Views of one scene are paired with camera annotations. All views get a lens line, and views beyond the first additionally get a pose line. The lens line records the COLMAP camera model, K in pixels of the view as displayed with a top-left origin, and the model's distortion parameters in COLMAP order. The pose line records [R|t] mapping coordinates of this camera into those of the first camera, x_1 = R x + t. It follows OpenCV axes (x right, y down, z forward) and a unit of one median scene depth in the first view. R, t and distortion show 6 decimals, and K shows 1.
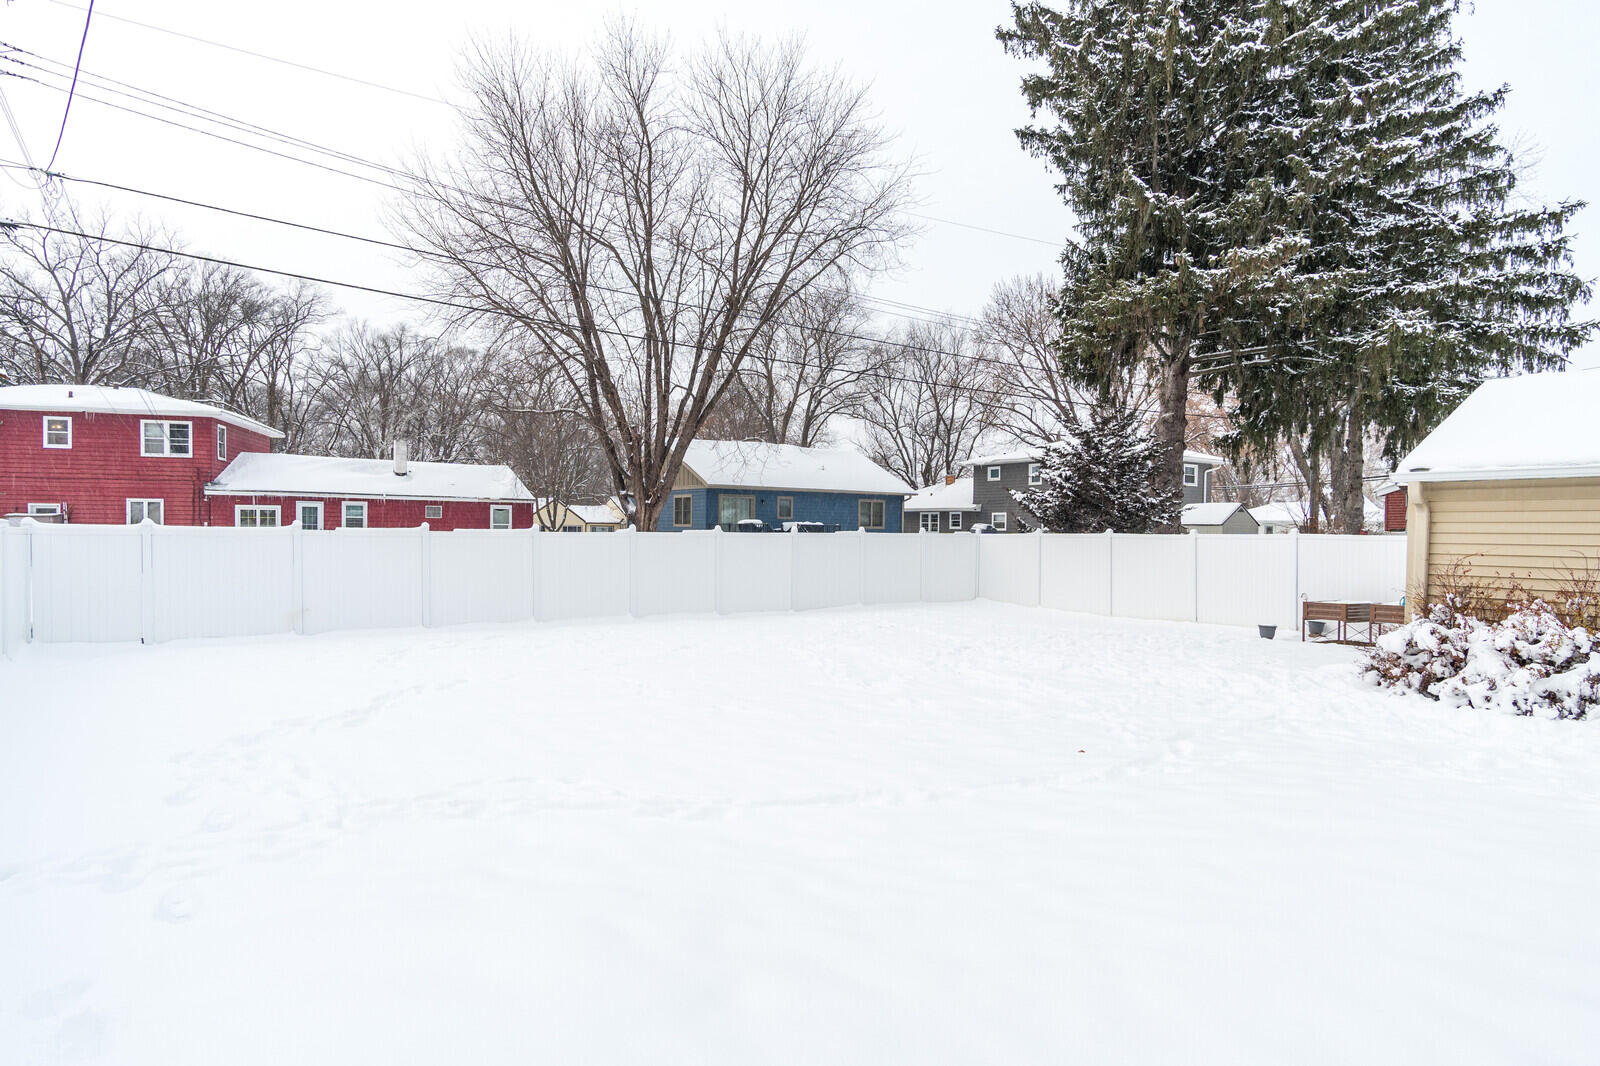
lens RADIAL K [[871.3, 0, 768.6], [0, 871.3, 552.4], [0, 0, 1]] dist [0.006251, 0.000980]
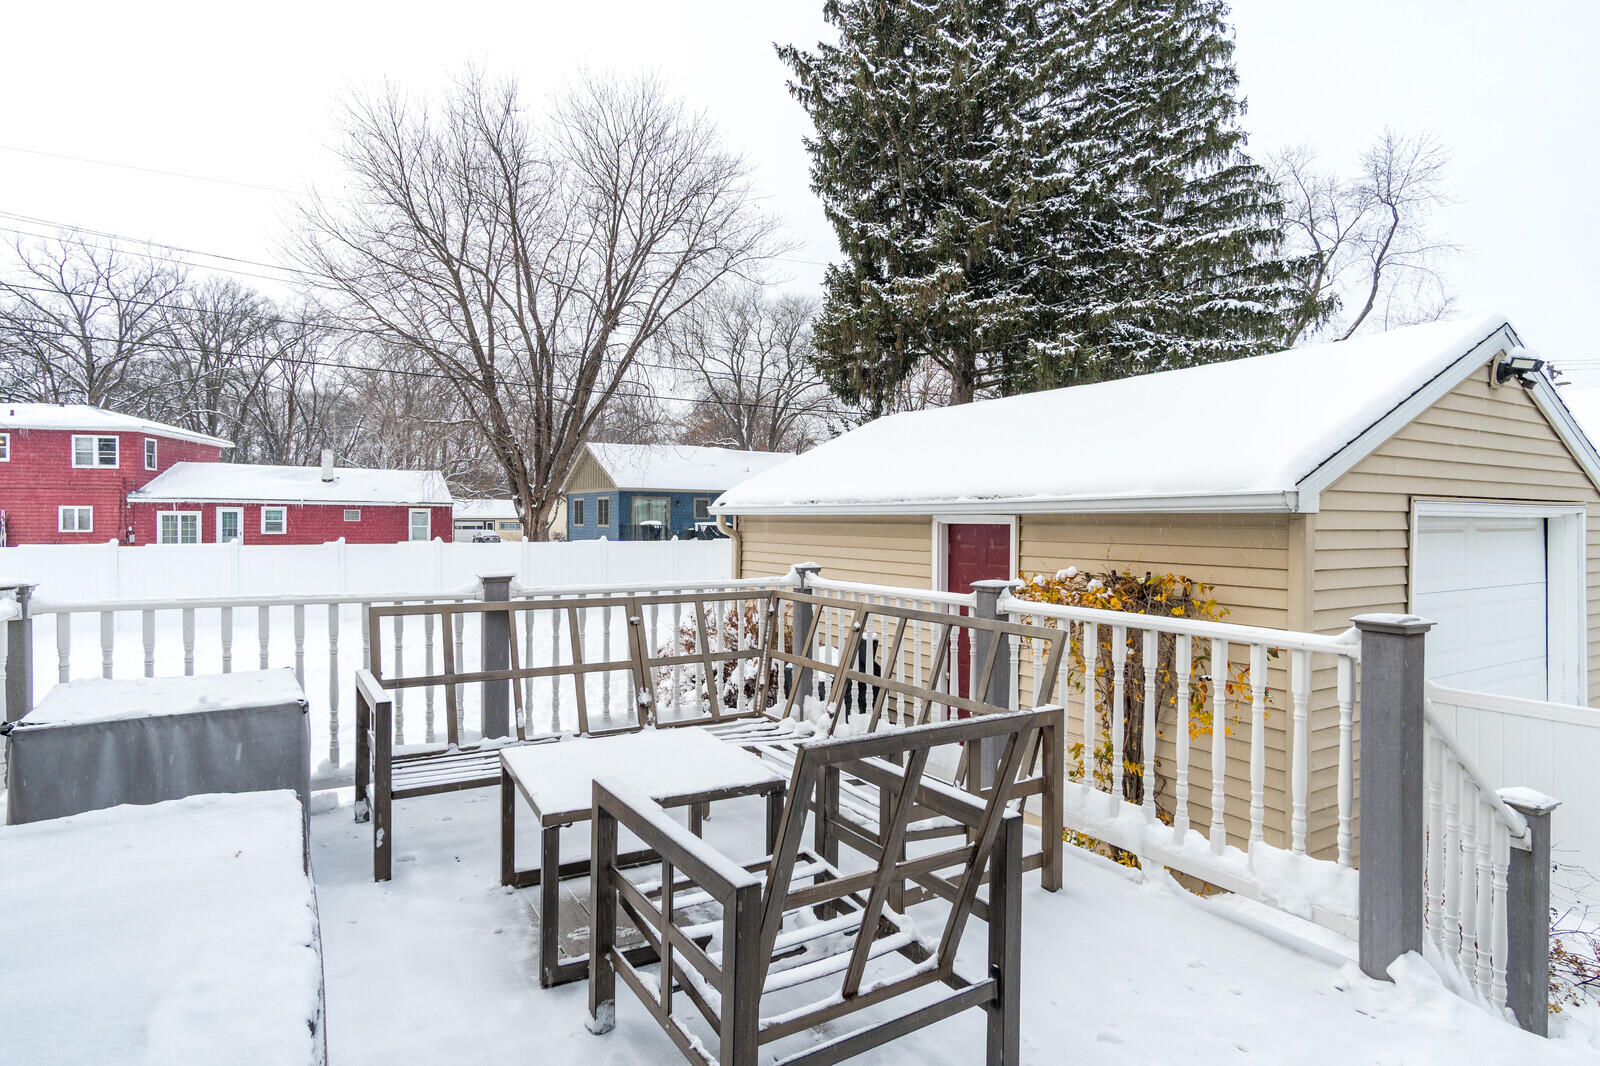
lens RADIAL K [[849.5, 0, 800.0], [0, 849.5, 533.0], [0, 0, 1]] dist [0.003414, 0.001287]
pose [[0.998311, -0.002656, -0.058041, 0.258635], [0.002005, 0.999935, -0.011264, -0.013125], [0.058068, 0.011129, 0.998251, -0.022538]]
